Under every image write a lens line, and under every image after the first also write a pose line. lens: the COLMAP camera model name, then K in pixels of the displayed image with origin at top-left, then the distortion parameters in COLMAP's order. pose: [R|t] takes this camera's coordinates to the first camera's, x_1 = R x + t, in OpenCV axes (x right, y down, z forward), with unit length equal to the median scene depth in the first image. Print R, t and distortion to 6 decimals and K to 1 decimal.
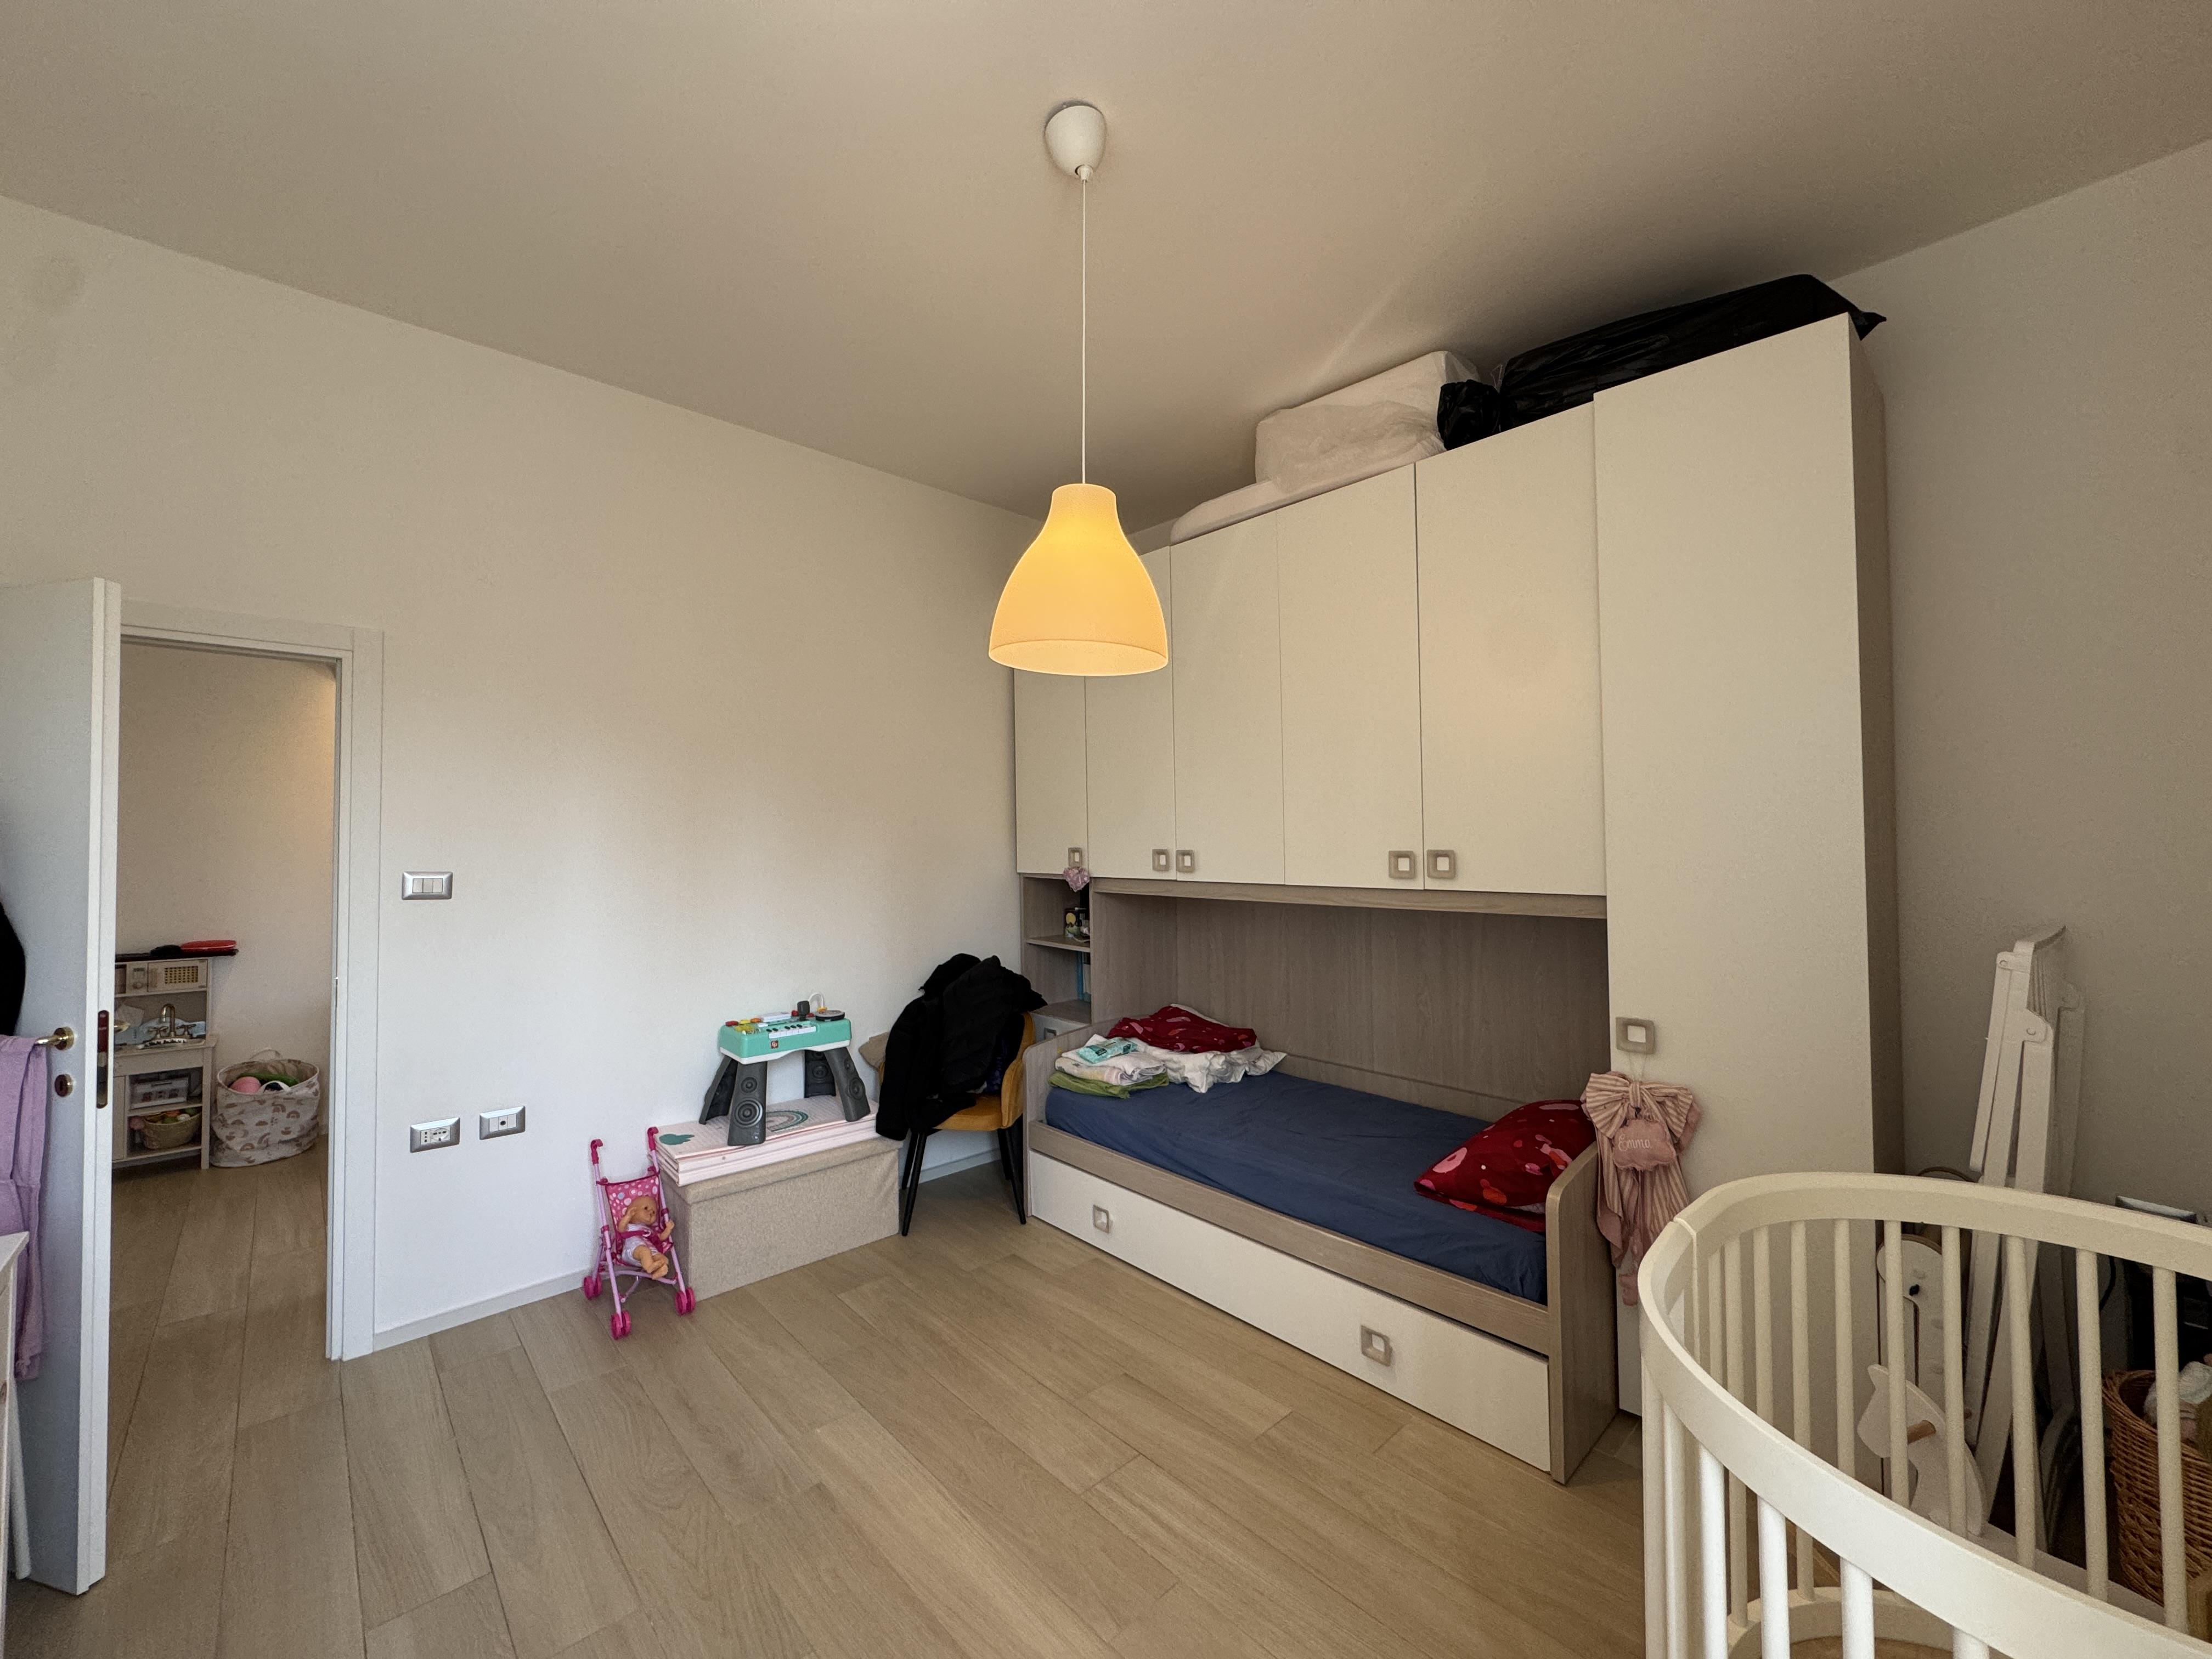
lens RADIAL K [[882.5, 0, 1107.6], [0, 882.5, 825.3], [0, 0, 1]] dist [-0.001018, 0.000296]
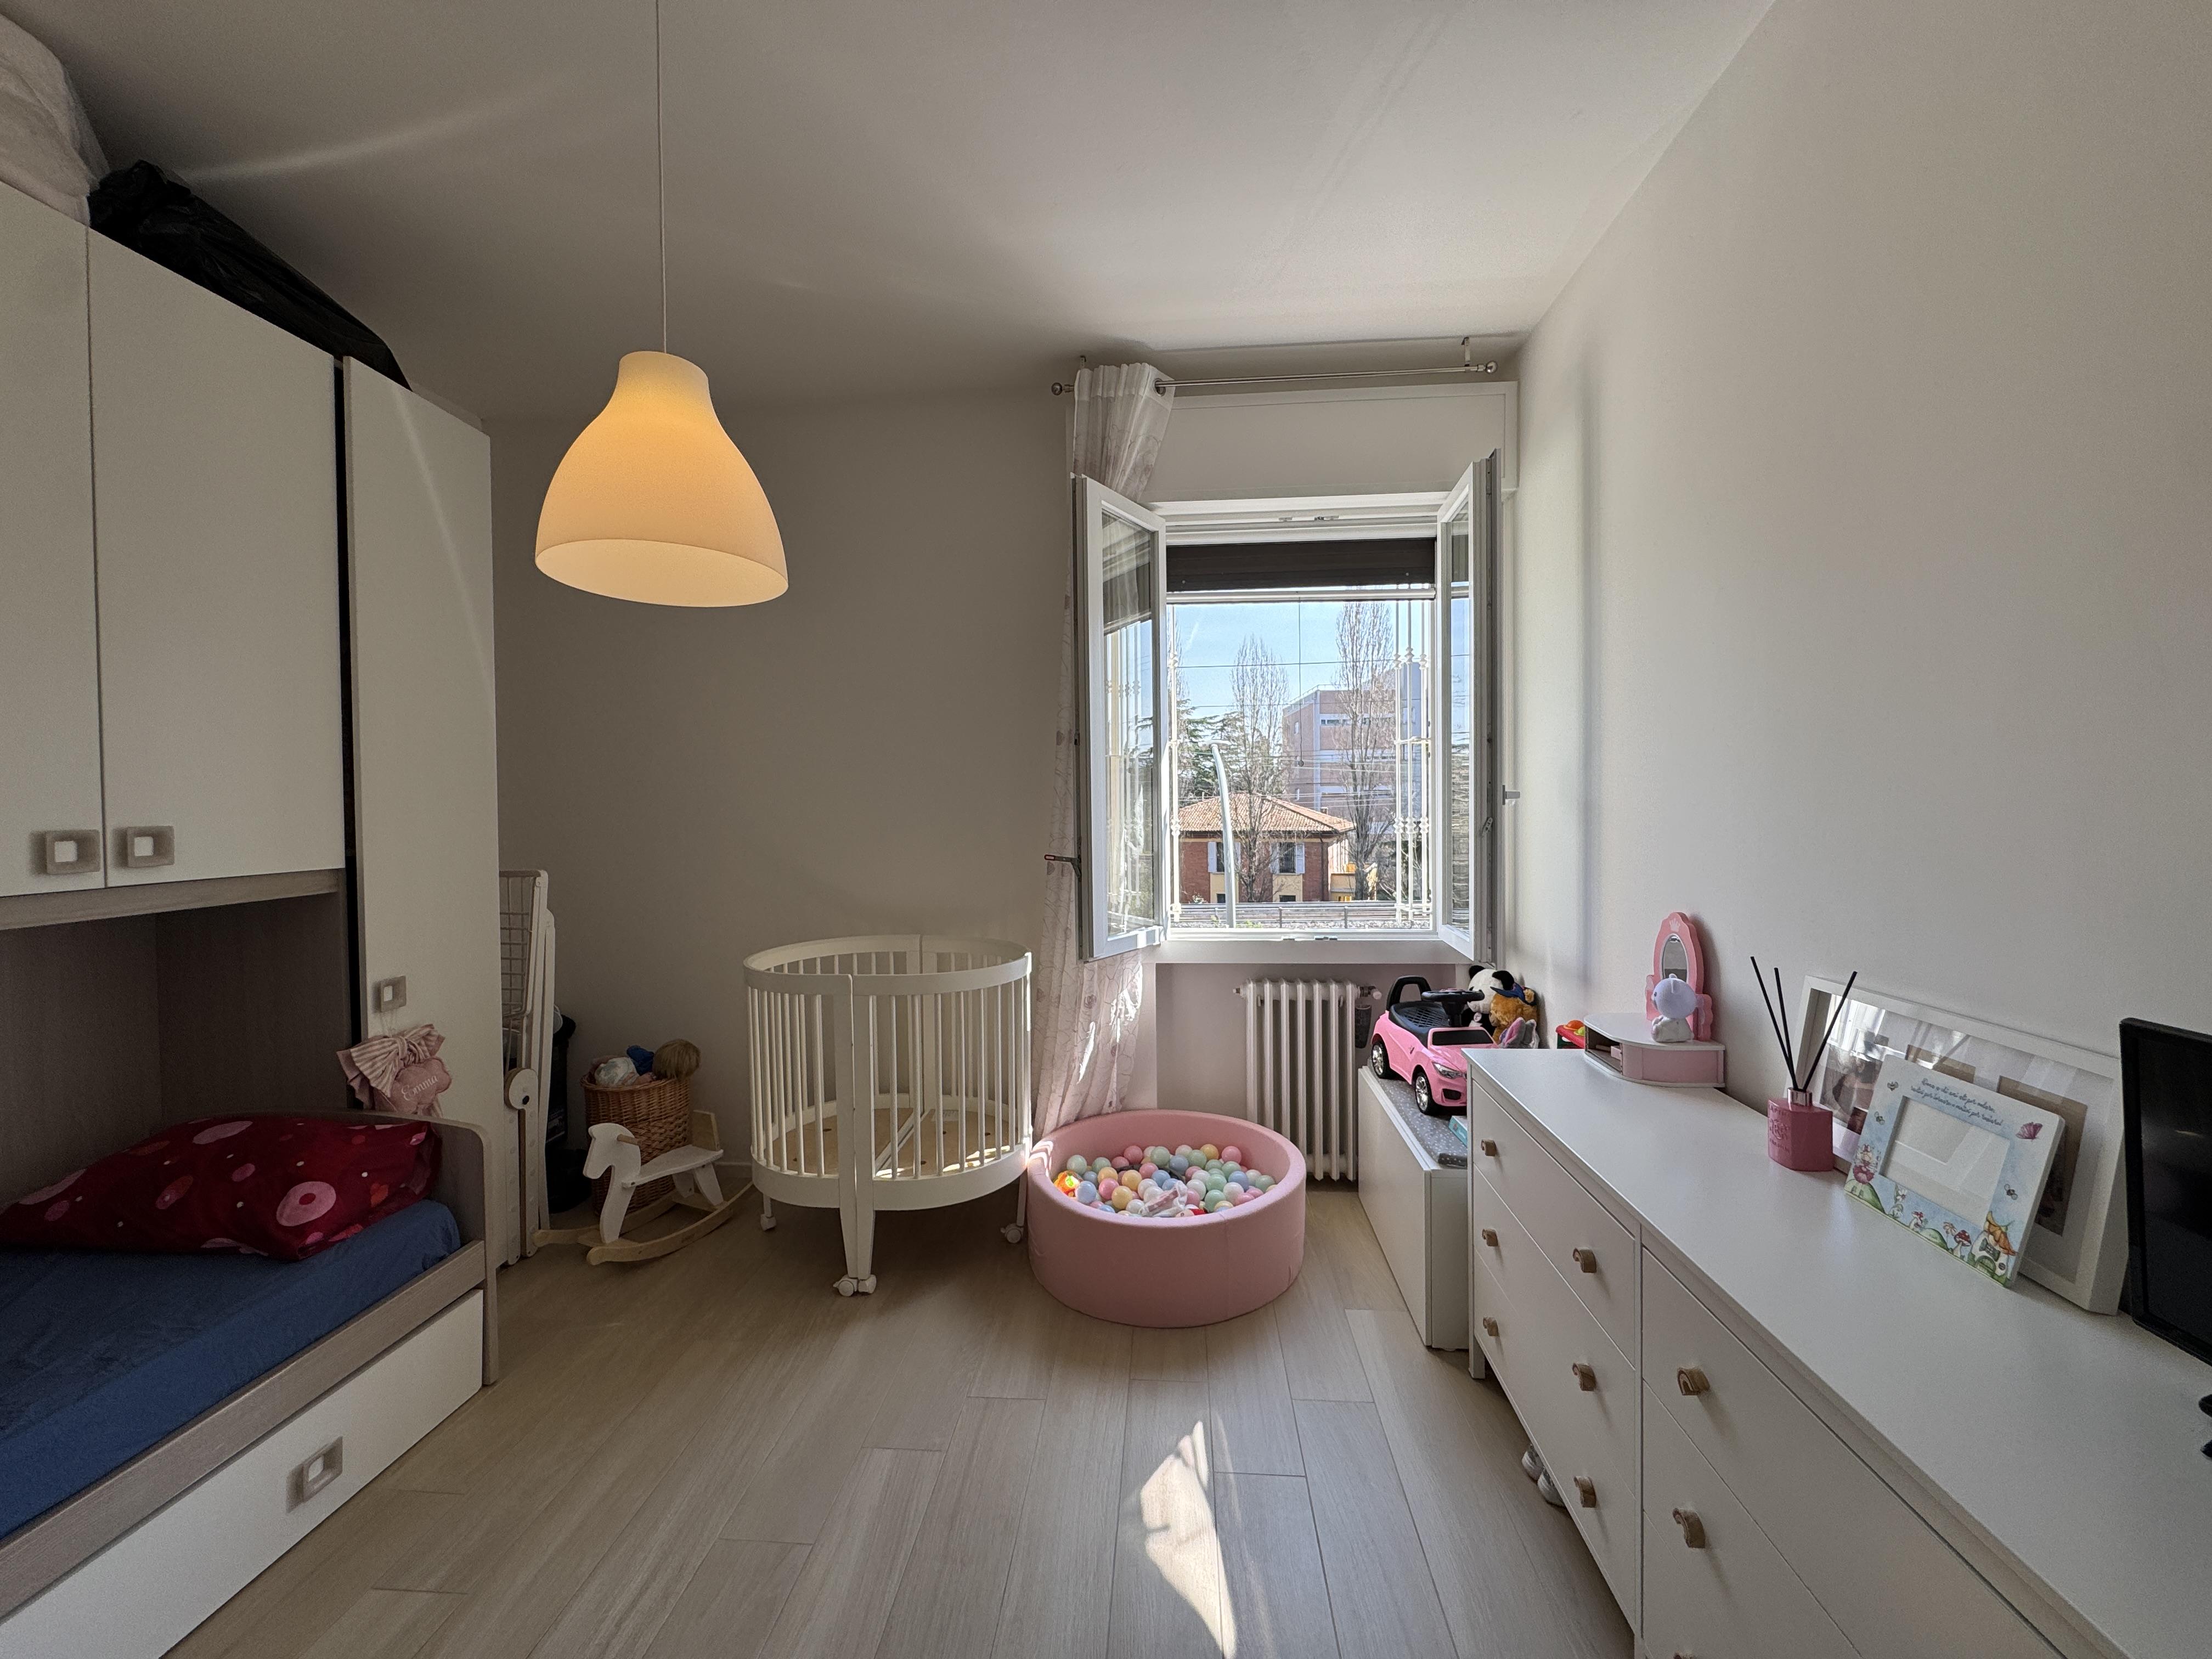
lens RADIAL K [[881.9, 0, 1107.7], [0, 881.9, 826.4], [0, 0, 1]] dist [-0.001736, 0.000348]
pose [[-0.680423, -0.004233, 0.732808, -0.744569], [0.002687, 0.999962, 0.008272, 0.027782], [-0.732815, 0.007598, -0.680385, 1.054885]]
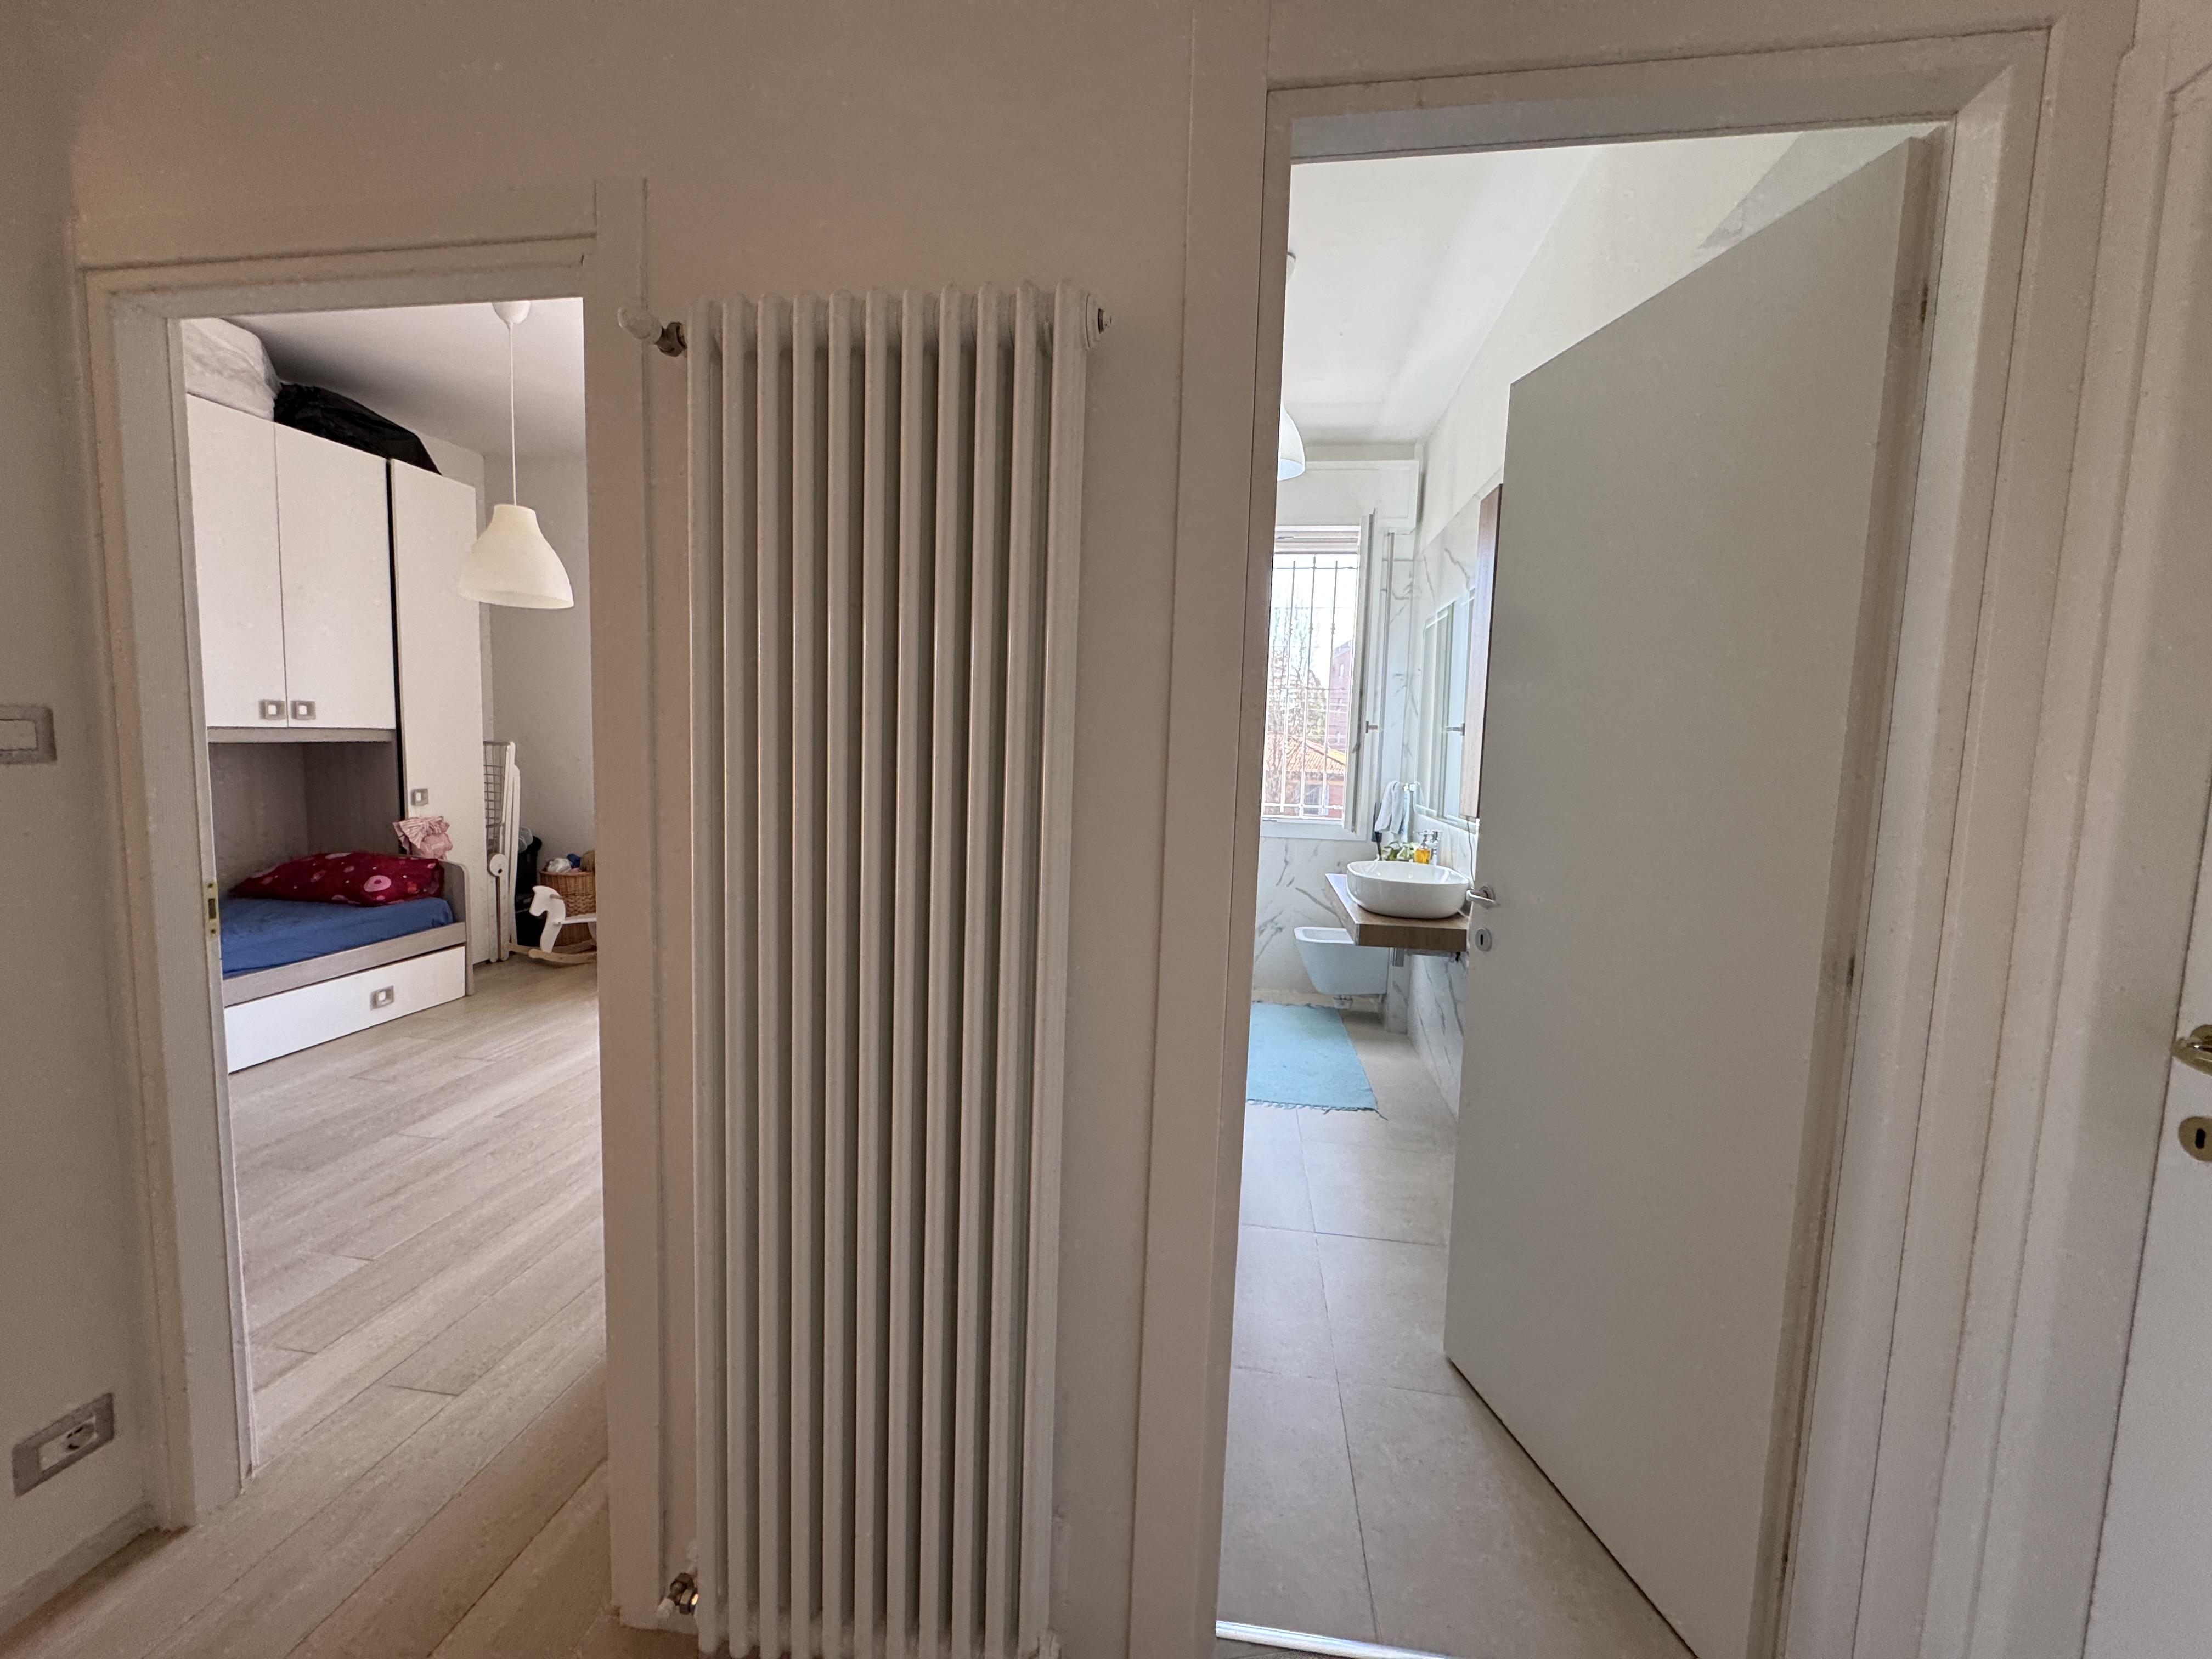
lens RADIAL K [[887.7, 0, 1107.2], [0, 887.7, 824.6], [0, 0, 1]] dist [0.000075, -0.000217]
pose [[-0.629268, -0.087494, 0.772247, -1.926528], [-0.040629, 0.995988, 0.079737, 0.071895], [-0.776125, 0.018800, -0.630298, 1.029450]]
